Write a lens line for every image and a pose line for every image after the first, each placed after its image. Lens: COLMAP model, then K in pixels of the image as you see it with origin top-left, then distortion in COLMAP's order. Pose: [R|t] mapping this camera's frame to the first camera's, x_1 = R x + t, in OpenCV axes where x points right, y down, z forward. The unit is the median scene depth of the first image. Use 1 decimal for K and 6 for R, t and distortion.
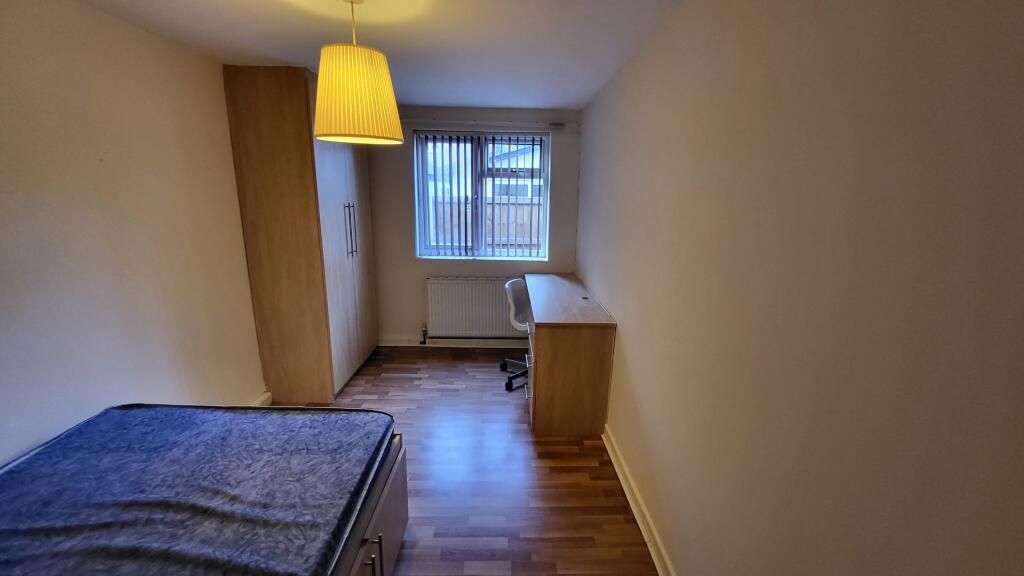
lens RADIAL K [[400.3, 0, 511.9], [0, 400.3, 285.9], [0, 0, 1]] dist [0.002391, -0.000117]
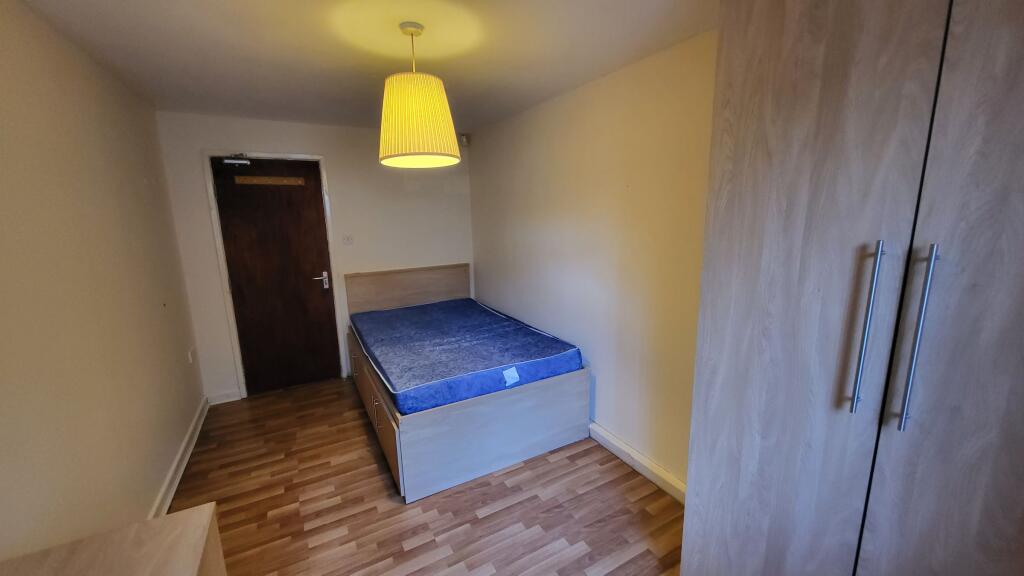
lens RADIAL K [[400.3, 0, 512.0], [0, 400.3, 287.8], [0, 0, 1]] dist [0.002391, -0.000117]
pose [[-0.883902, 0.091621, -0.458609, -0.087487], [-0.093991, 0.925811, 0.366113, -0.522766], [0.458129, 0.366713, -0.809715, 2.352939]]
